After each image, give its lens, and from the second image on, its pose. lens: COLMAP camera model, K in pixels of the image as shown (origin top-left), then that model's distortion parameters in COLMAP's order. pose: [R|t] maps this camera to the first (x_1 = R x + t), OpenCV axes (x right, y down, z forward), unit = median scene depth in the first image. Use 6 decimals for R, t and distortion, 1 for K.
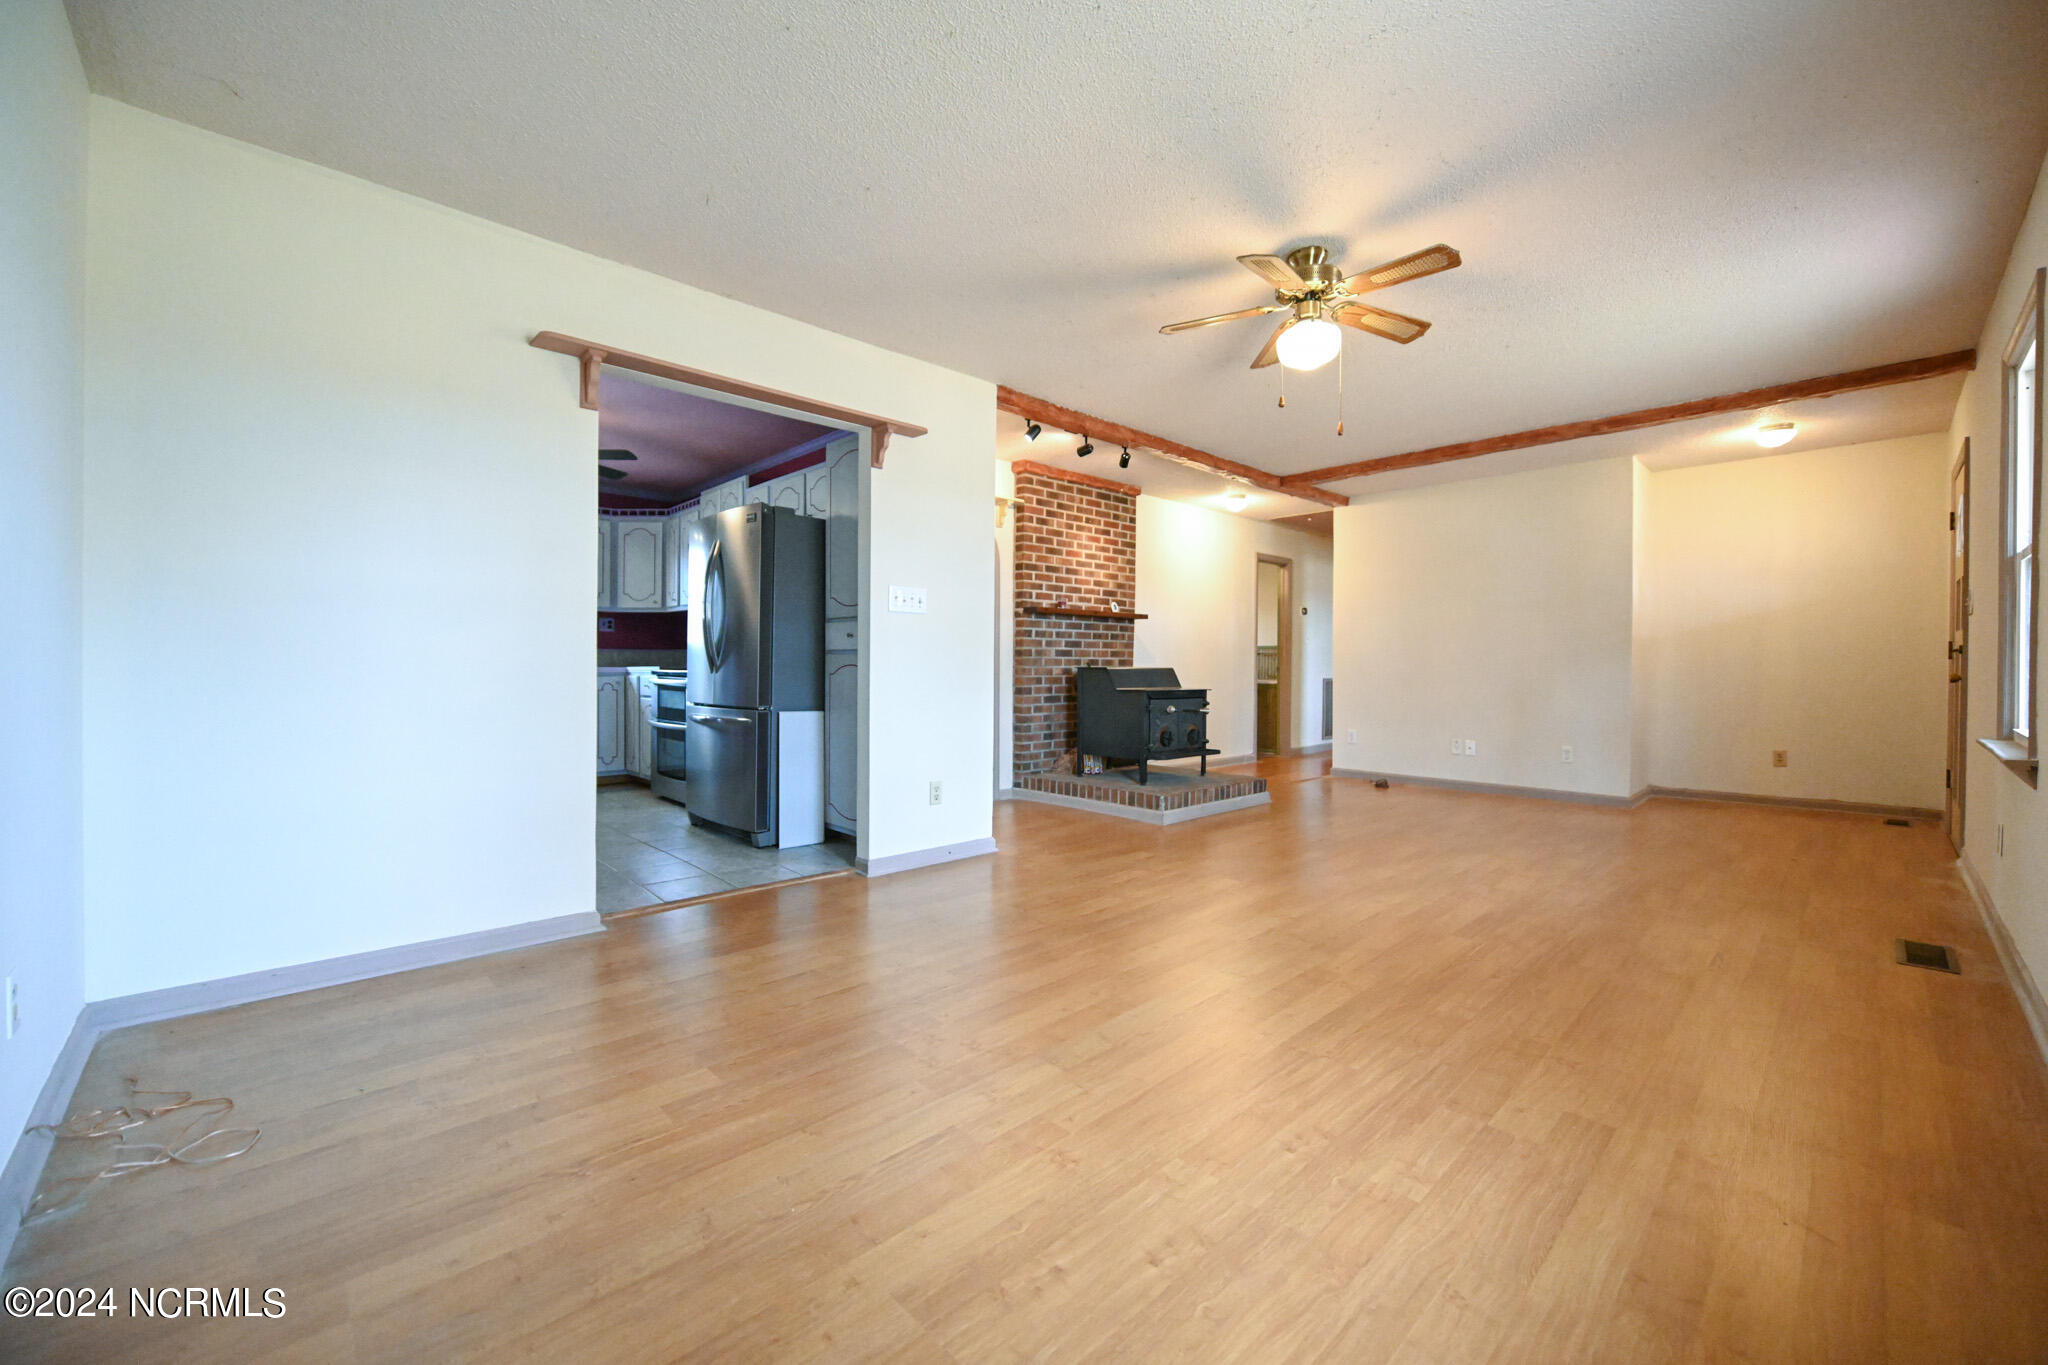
lens RADIAL K [[811.8, 0, 1024.6], [0, 811.8, 670.2], [0, 0, 1]] dist [-0.004294, -0.000240]
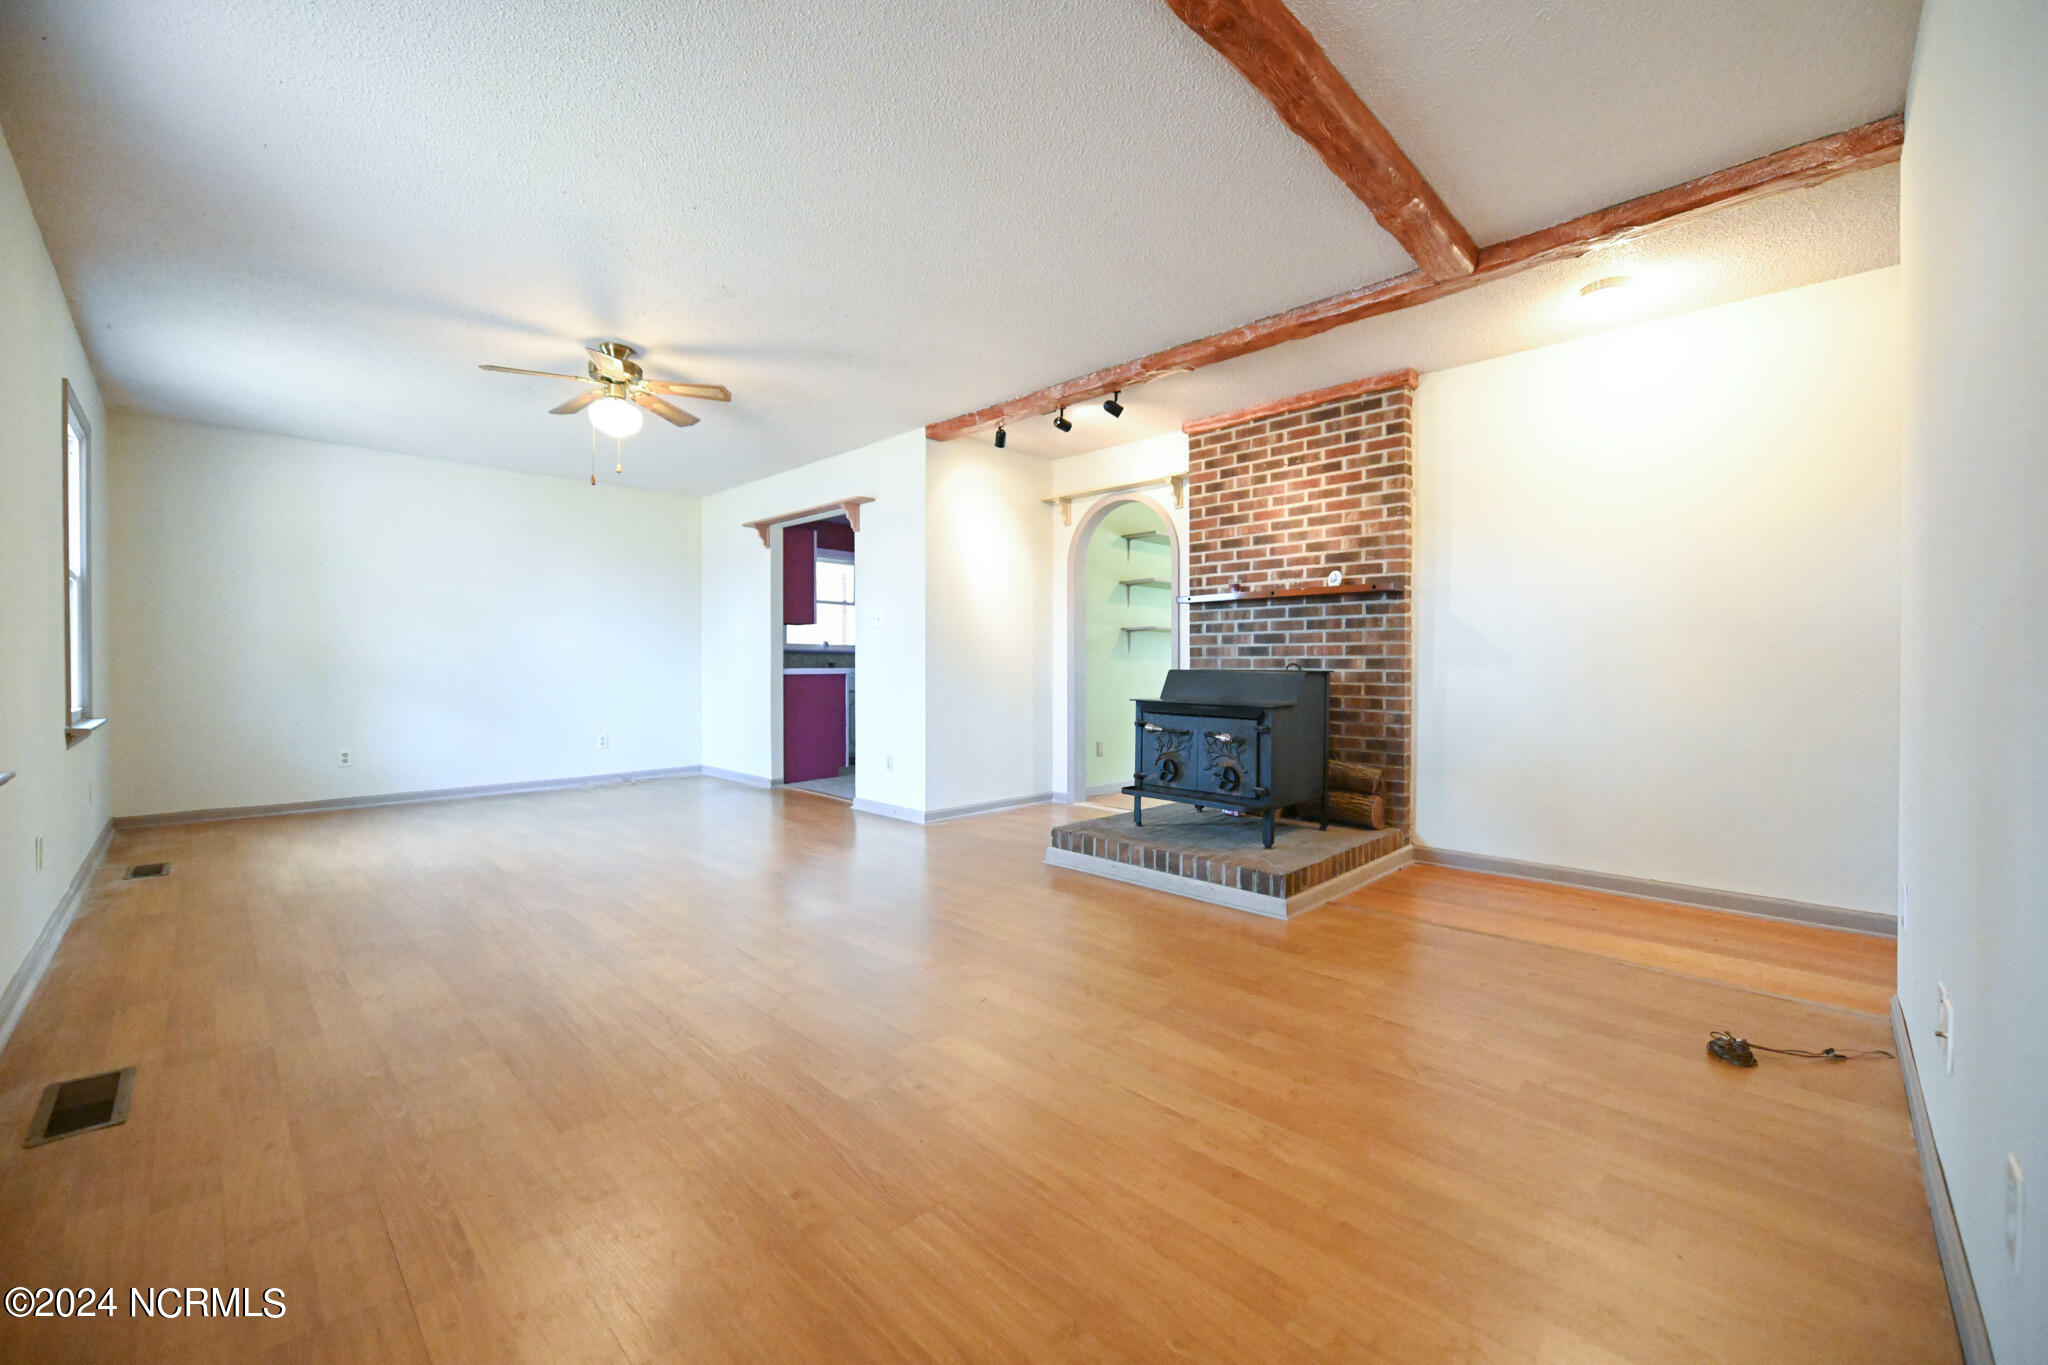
lens RADIAL K [[811.8, 0, 1025.9], [0, 811.8, 674.9], [0, 0, 1]] dist [-0.004294, -0.000240]
pose [[0.036116, 0.006339, -0.999328, 0.774097], [-0.012208, 0.999908, 0.005902, -0.001051], [0.999273, 0.011987, 0.036190, 0.748296]]
